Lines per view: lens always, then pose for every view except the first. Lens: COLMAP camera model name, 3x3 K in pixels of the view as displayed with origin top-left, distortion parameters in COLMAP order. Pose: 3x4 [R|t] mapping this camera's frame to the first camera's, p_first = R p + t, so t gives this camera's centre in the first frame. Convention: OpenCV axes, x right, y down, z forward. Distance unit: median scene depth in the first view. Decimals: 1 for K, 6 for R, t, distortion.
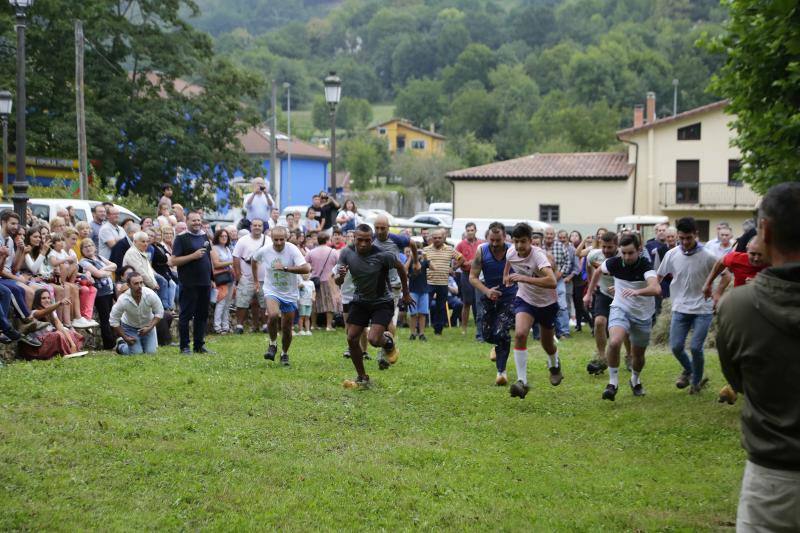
lens RADIAL K [[1138.1, 0, 393.3], [0, 1138.1, 264.8], [0, 0, 1]] dist [0.186189, 0.000000]
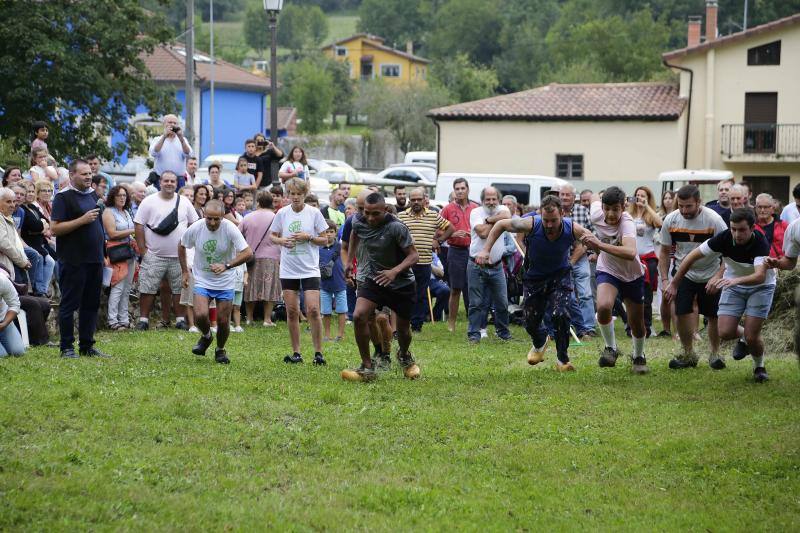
lens RADIAL K [[1138.1, 0, 401.8], [0, 1138.1, 267.6], [0, 0, 1]] dist [0.186189, 0.000000]
pose [[0.999891, 0.004235, 0.014163, 0.019386], [-0.004745, 0.999332, 0.036224, -0.006486], [-0.014000, -0.036288, 0.999243, 0.267641]]
